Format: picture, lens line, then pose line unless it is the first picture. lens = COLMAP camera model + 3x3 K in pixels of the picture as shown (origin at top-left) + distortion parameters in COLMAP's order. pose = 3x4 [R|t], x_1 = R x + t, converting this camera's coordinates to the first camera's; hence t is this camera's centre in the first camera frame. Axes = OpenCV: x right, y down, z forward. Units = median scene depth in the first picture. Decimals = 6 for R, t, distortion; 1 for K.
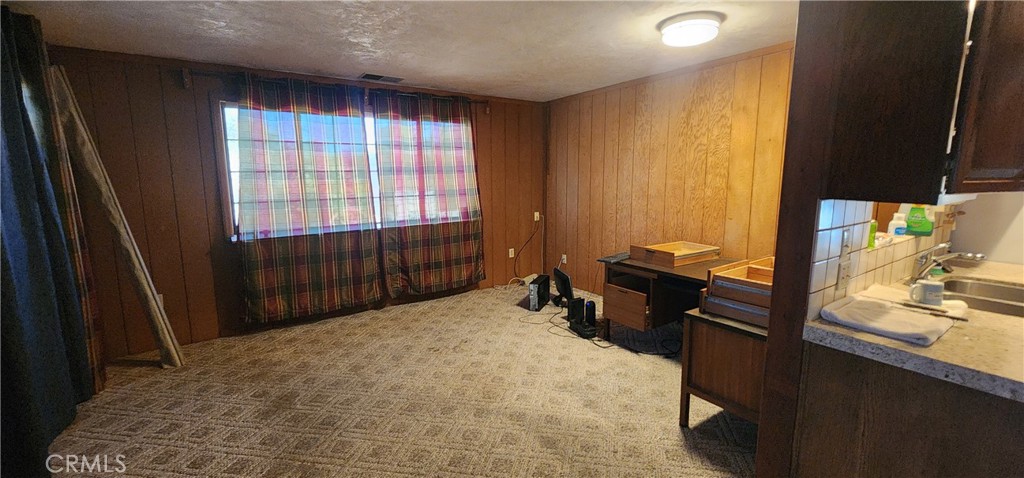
lens RADIAL K [[423.8, 0, 505.8], [0, 423.8, 237.5], [0, 0, 1]] dist [0.012516, -0.000152]
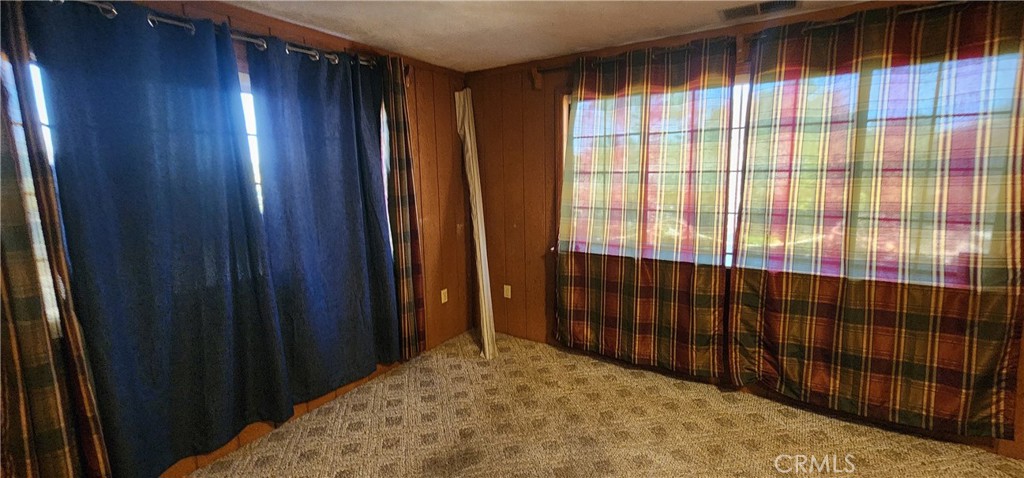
lens RADIAL K [[439.4, 0, 511.8], [0, 439.4, 220.0], [0, 0, 1]] dist [-0.000429, -0.000117]
pose [[0.363753, 0.130318, -0.922335, 0.164603], [-0.111762, 0.989118, 0.095677, -0.114993], [0.924767, 0.068279, 0.374359, 0.481750]]
